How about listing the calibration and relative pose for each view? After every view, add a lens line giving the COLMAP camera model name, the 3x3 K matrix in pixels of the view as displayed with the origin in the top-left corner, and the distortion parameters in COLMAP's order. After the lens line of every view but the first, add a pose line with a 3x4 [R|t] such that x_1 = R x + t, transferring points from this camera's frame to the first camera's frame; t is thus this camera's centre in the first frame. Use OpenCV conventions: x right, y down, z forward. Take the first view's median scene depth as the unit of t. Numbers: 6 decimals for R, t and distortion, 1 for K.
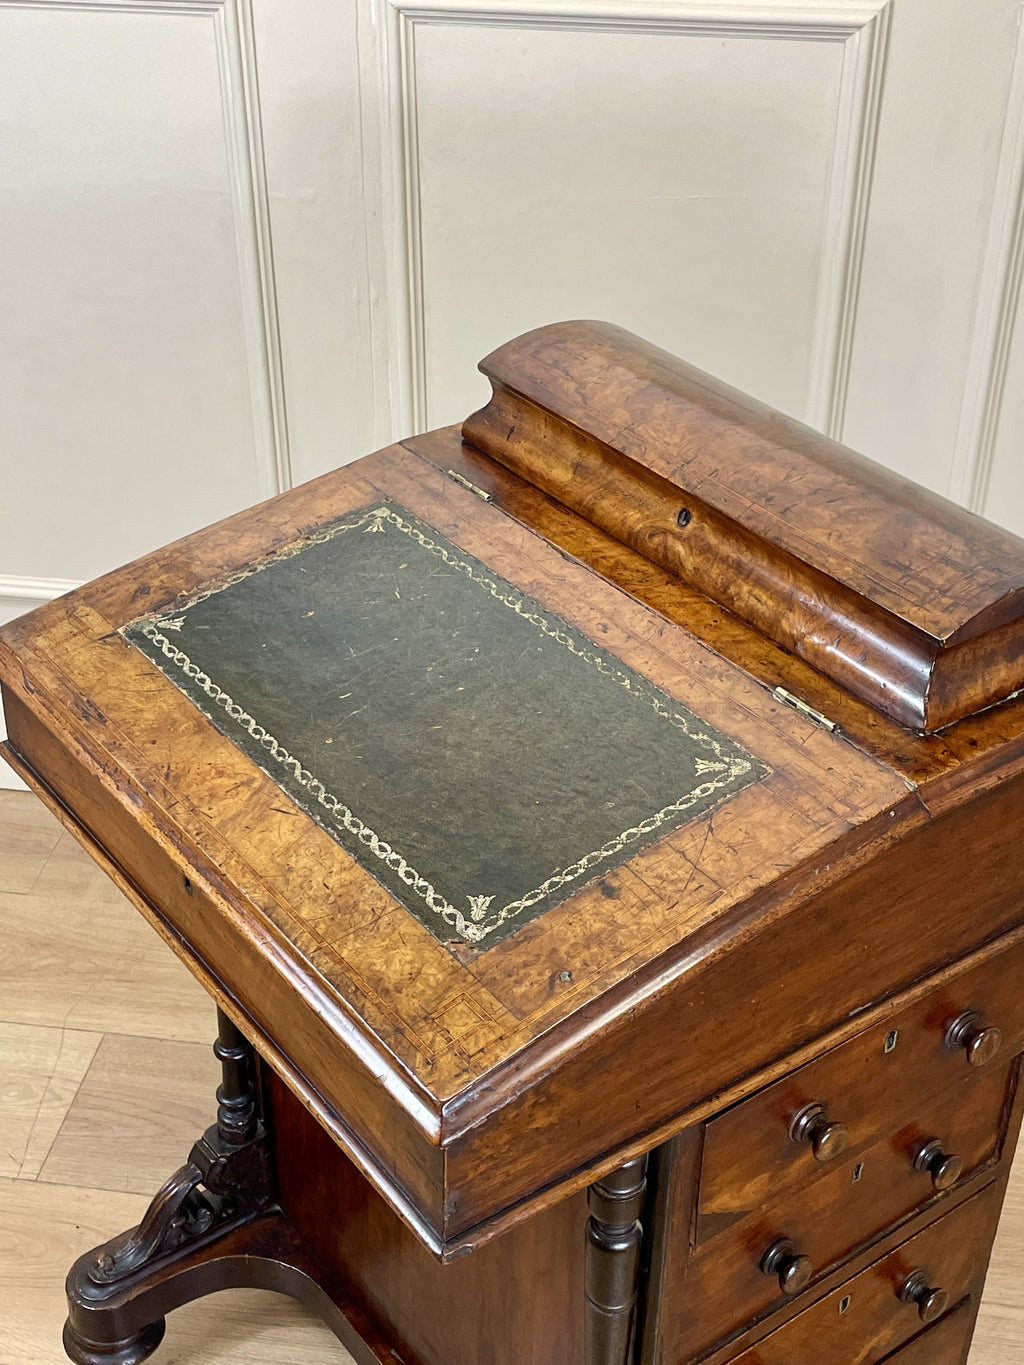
lens RADIAL K [[1889.0, 0, 512.0], [0, 1889.0, 682.5], [0, 0, 1]] dist [0.159733, -0.438257]
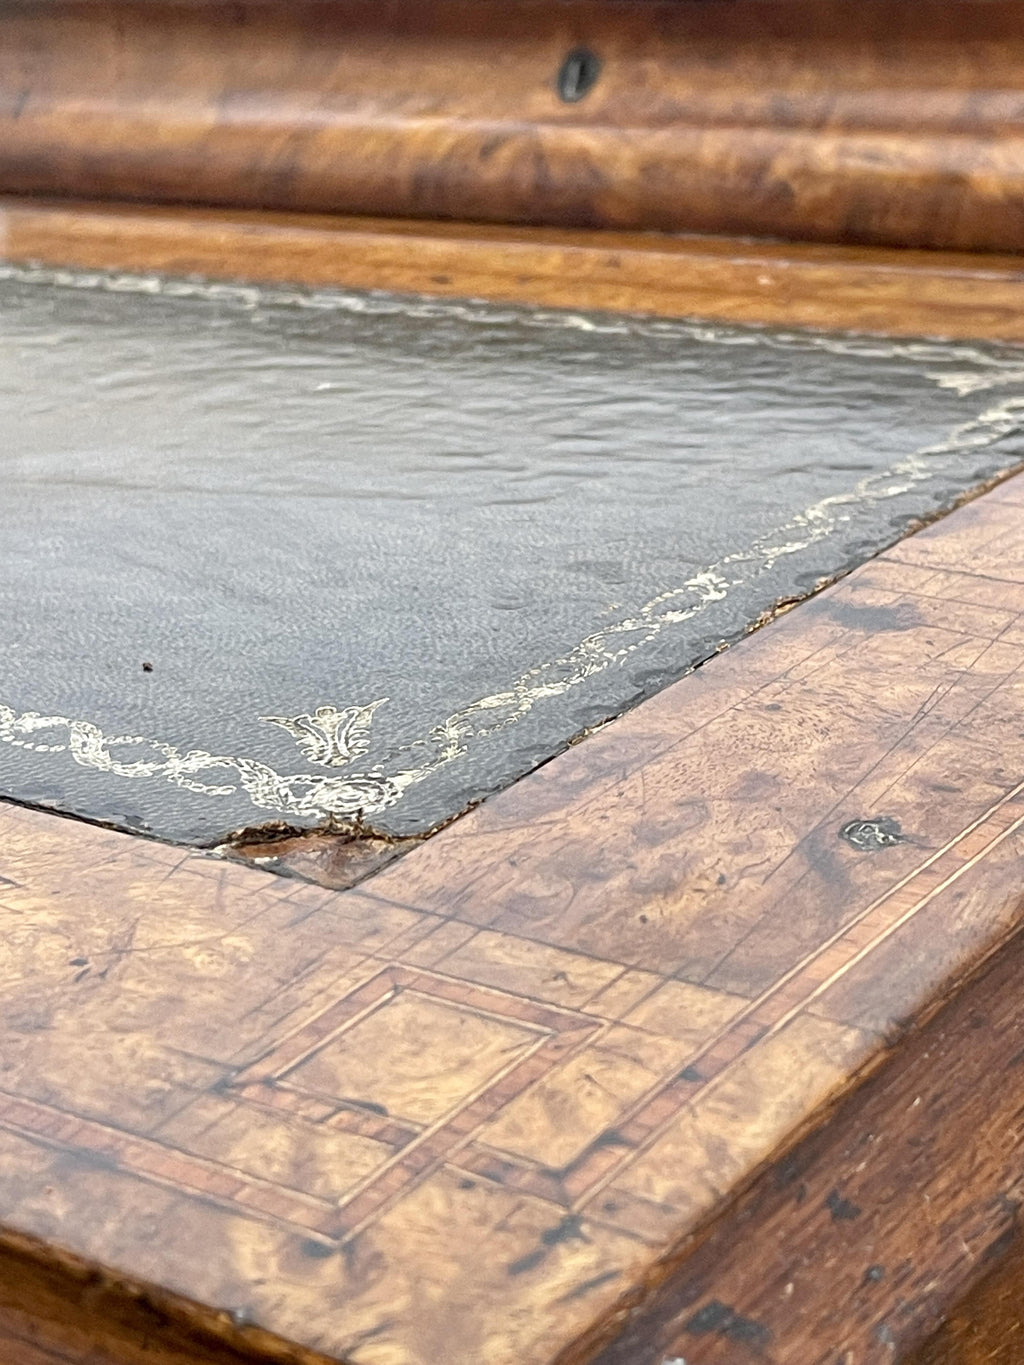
lens RADIAL K [[2612.6, 0, 512.0], [0, 2612.6, 682.5], [0, 0, 1]] dist [0.163694, -0.389120]
pose [[0.959092, -0.076313, 0.272614, -0.072391], [0.163604, 0.935301, -0.313759, 0.193393], [-0.231032, 0.345525, 0.909525, 0.658198]]
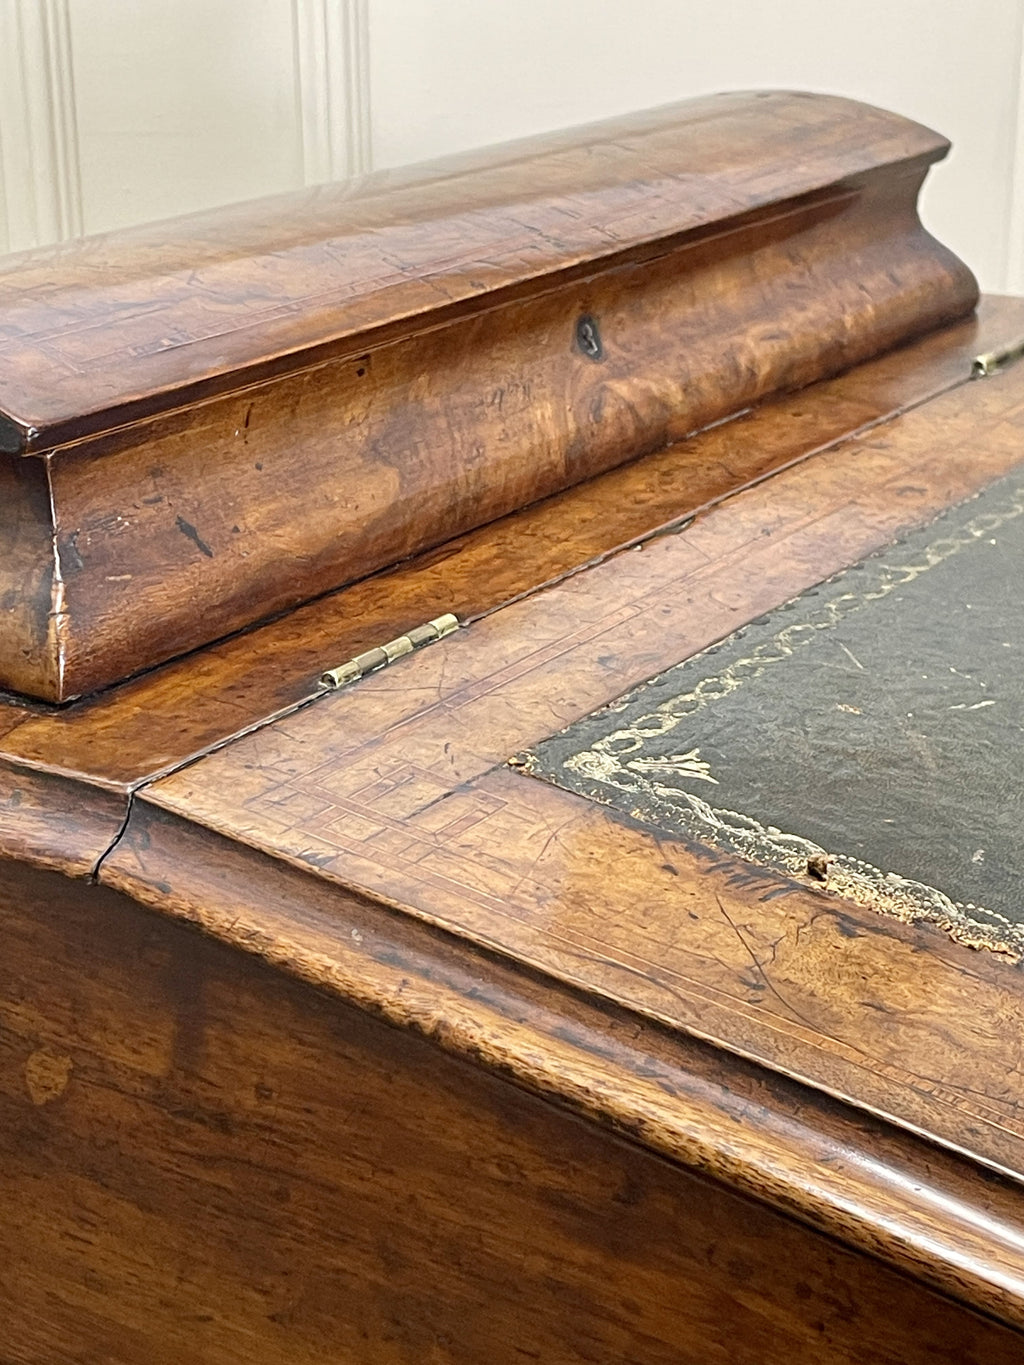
lens RADIAL K [[2612.6, 0, 512.0], [0, 2612.6, 682.5], [0, 0, 1]] dist [0.163694, -0.389120]
pose [[-0.340959, -0.340647, 0.876189, -0.506799], [0.520670, 0.707596, 0.477714, -0.364022], [-0.782719, 0.619086, -0.063897, 1.226915]]
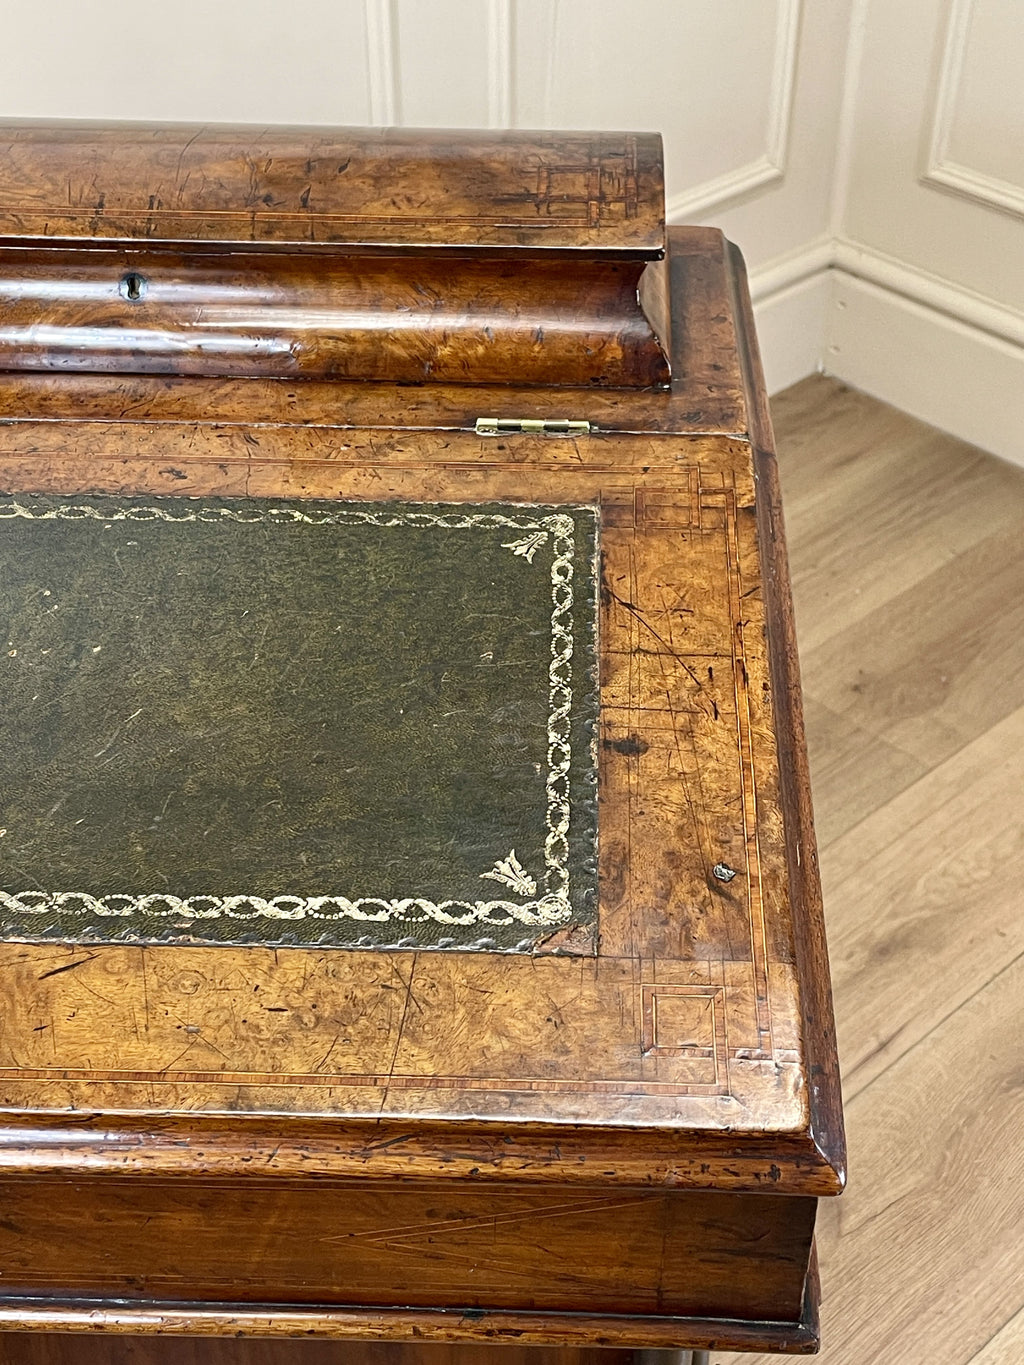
lens RADIAL K [[1889.0, 0, 512.0], [0, 1889.0, 682.5], [0, 0, 1]] dist [0.159733, -0.438257]
pose [[0.617708, -0.488058, 0.616633, -0.335717], [0.442197, 0.863973, 0.240857, -0.077587], [-0.650307, 0.123893, 0.749501, 0.485653]]
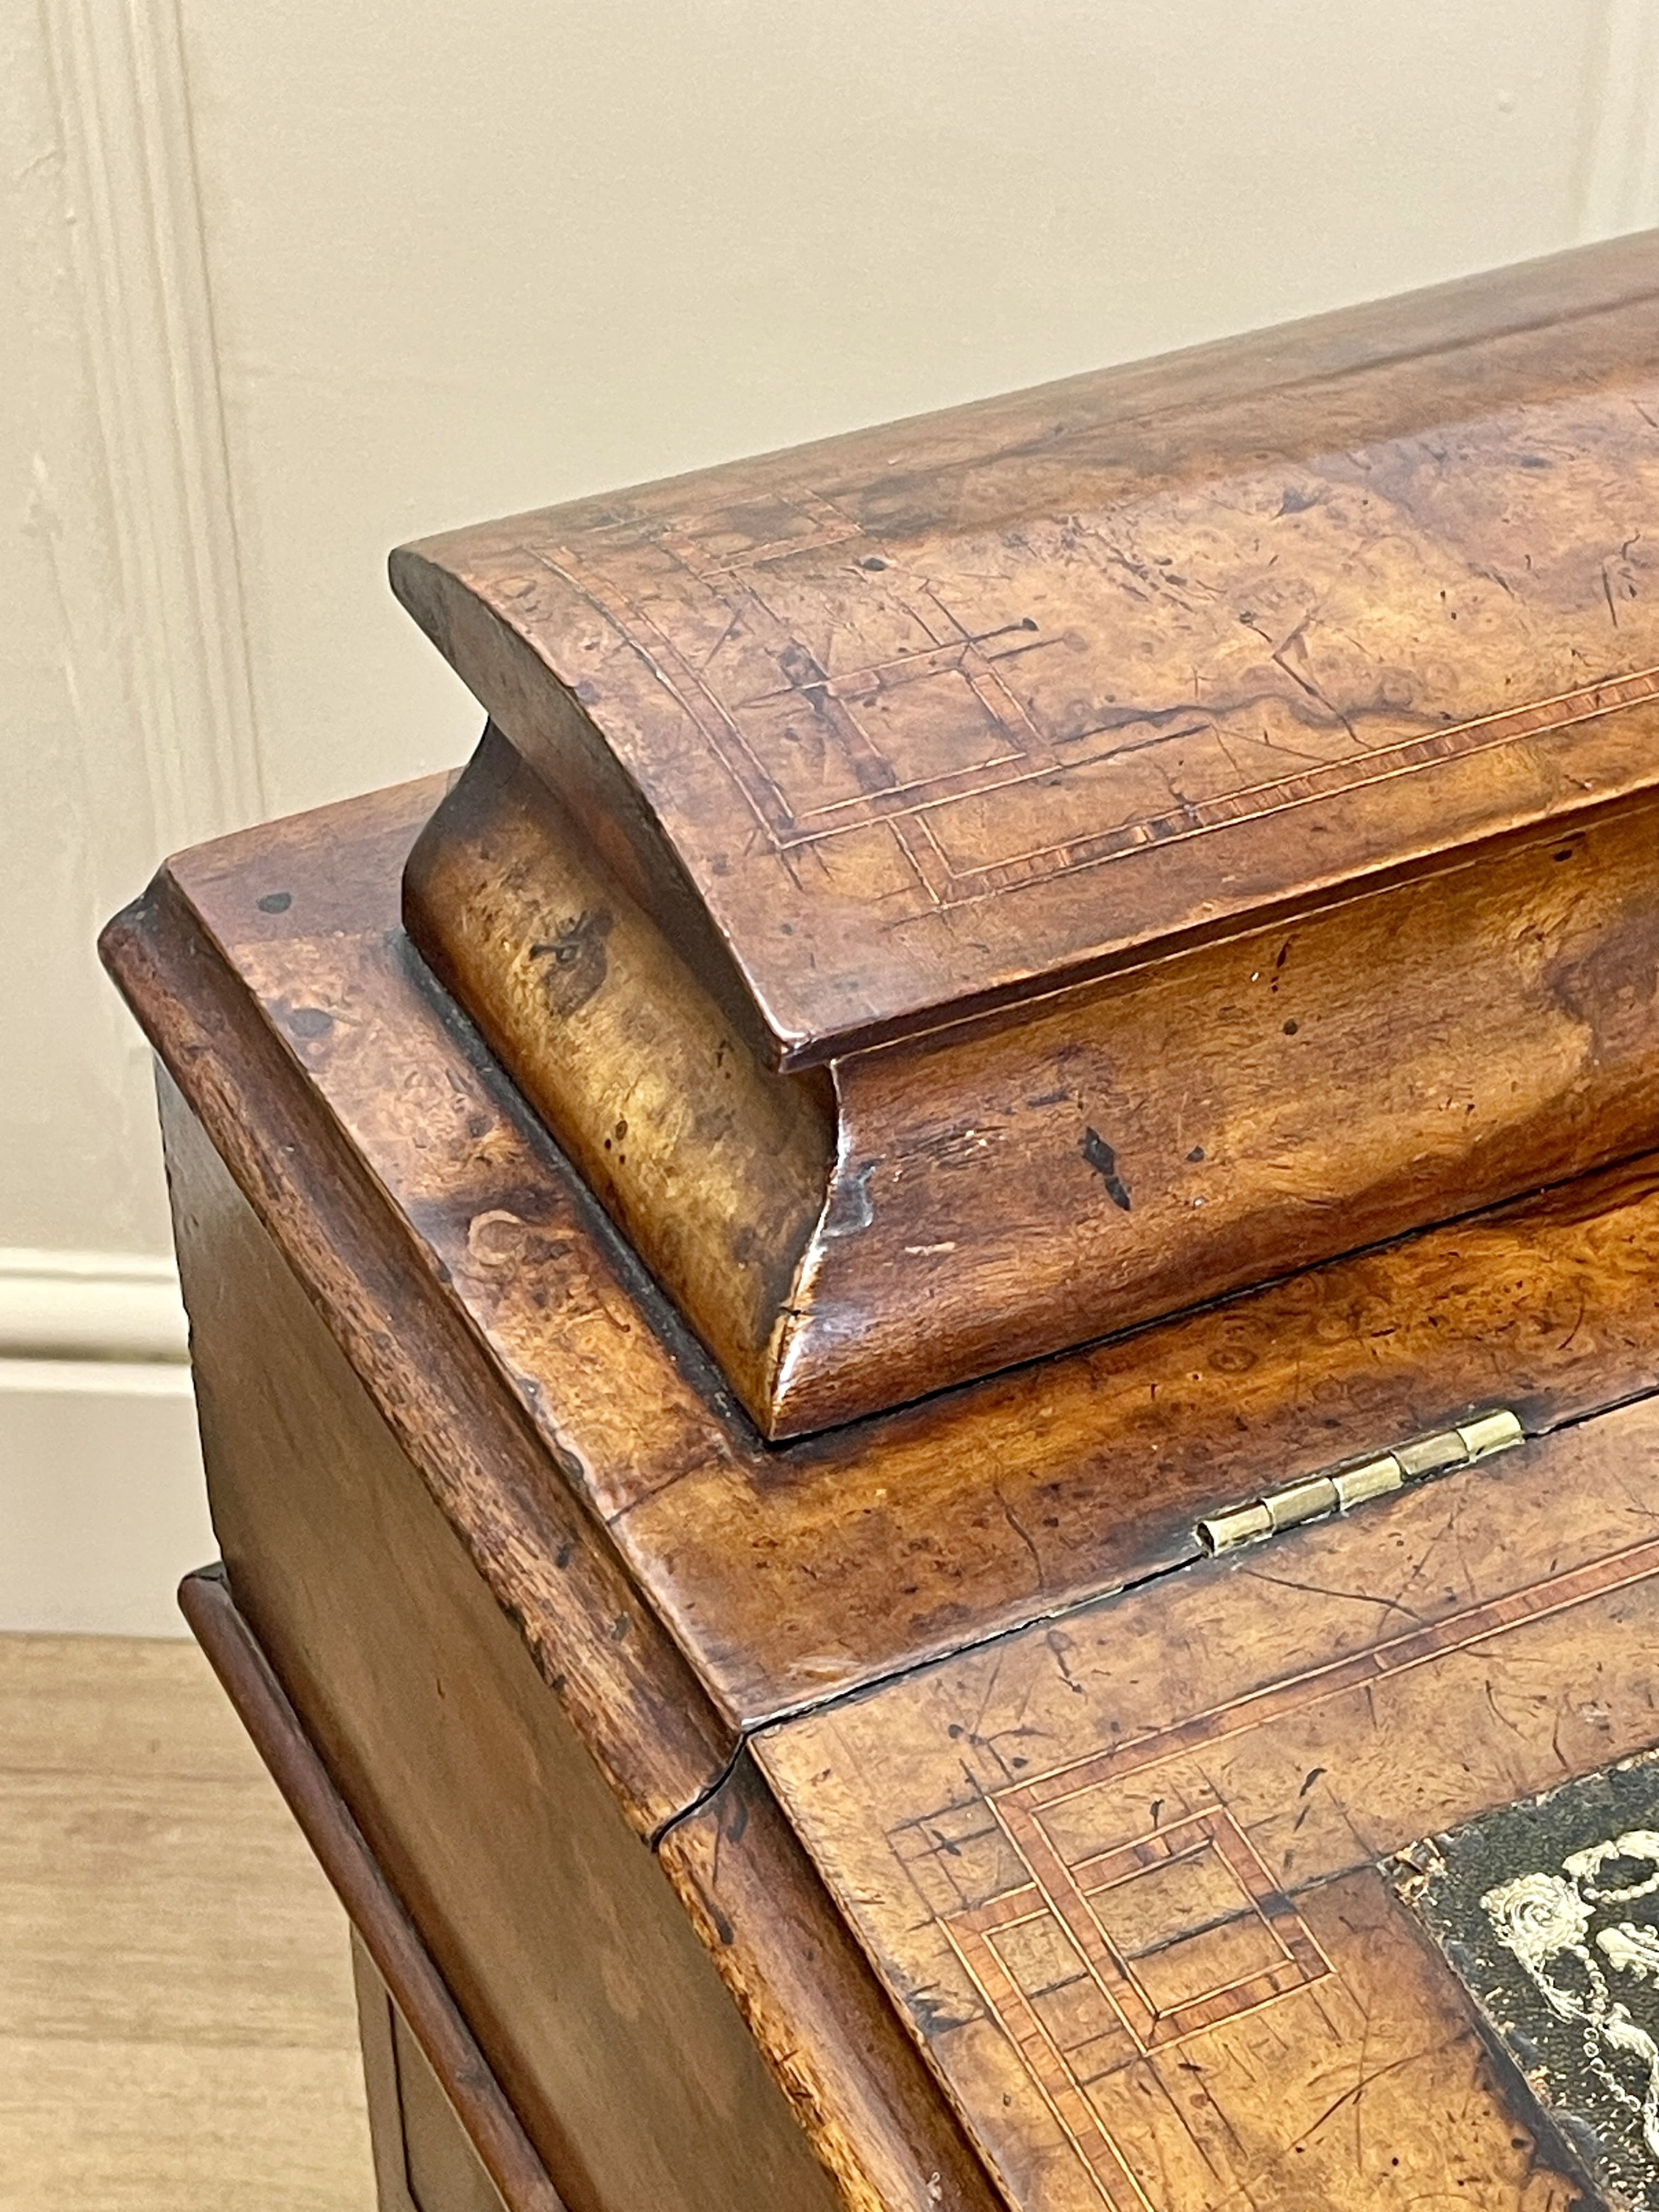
lens RADIAL K [[4233.8, 0, 829.5], [0, 4233.8, 1106.0], [0, 0, 1]] dist [0.163694, -0.389120]
pose [[0.160691, -0.639347, 0.751940, -0.382075], [0.539219, 0.694967, 0.475672, -0.425491], [-0.826693, 0.329024, 0.456423, 1.018488]]
